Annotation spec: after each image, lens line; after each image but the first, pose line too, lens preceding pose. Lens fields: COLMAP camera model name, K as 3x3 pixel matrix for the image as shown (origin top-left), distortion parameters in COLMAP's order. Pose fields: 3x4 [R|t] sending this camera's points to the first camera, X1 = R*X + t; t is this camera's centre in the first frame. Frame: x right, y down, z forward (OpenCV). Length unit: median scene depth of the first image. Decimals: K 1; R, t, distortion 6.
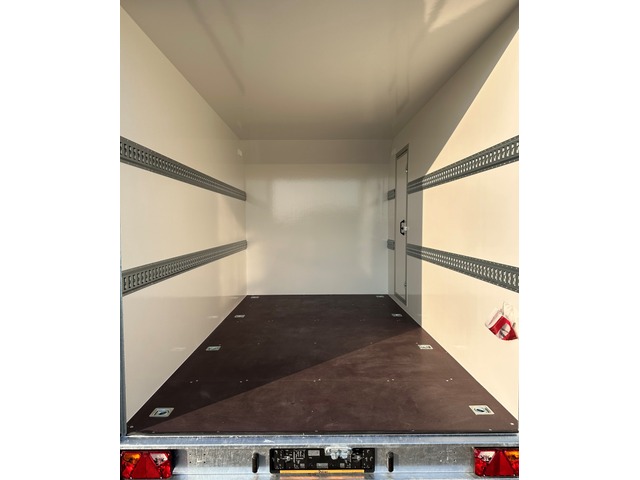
lens RADIAL K [[331.0, 0, 321.2], [0, 331.0, 232.5], [0, 0, 1]] dist [-0.000705, -0.000526]
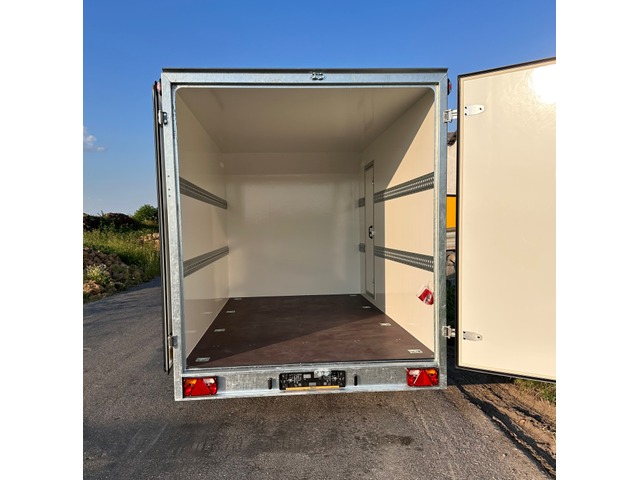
lens RADIAL K [[446.2, 0, 320.0], [0, 446.2, 240.0], [0, 0, 1]] dist [0.004332, 0.000615]
pose [[0.996210, -0.017399, 0.085228, -0.087543], [0.017373, 0.999849, 0.001048, 0.011014], [-0.085233, 0.000436, 0.996361, -0.753868]]
